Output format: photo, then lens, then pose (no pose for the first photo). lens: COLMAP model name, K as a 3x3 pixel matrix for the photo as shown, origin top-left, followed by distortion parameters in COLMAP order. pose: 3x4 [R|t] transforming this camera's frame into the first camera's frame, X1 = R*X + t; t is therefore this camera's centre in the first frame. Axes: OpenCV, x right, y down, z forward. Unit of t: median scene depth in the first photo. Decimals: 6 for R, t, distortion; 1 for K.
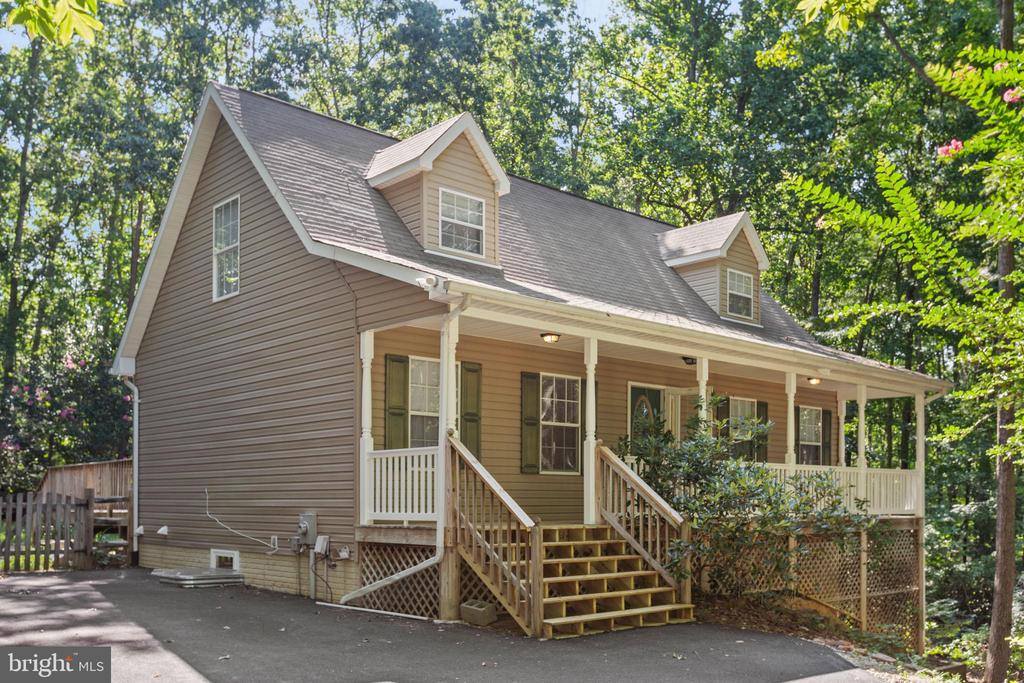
lens RADIAL K [[952.3, 0, 512.0], [0, 952.3, 339.0], [0, 0, 1]] dist [-0.007492, 0.005741]
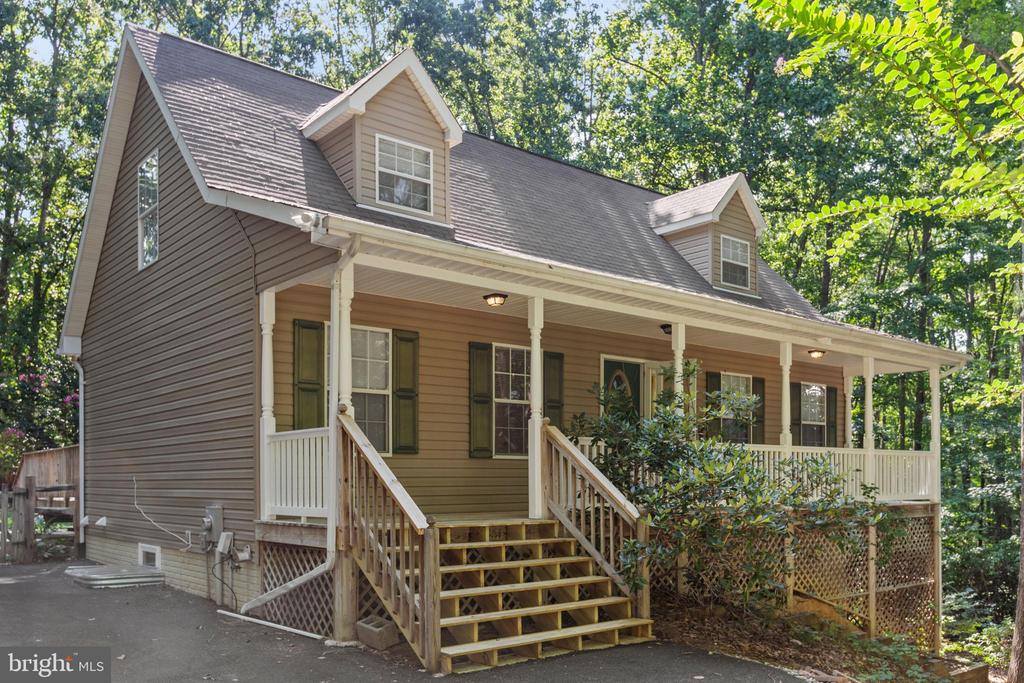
lens RADIAL K [[870.6, 0, 511.6], [0, 870.6, 345.0], [0, 0, 1]] dist [0.000146, -0.002483]
pose [[0.998948, -0.011286, -0.044446, 0.085036], [0.011893, 0.999839, 0.013422, 0.027207], [0.044287, -0.013936, 0.998922, 0.206130]]
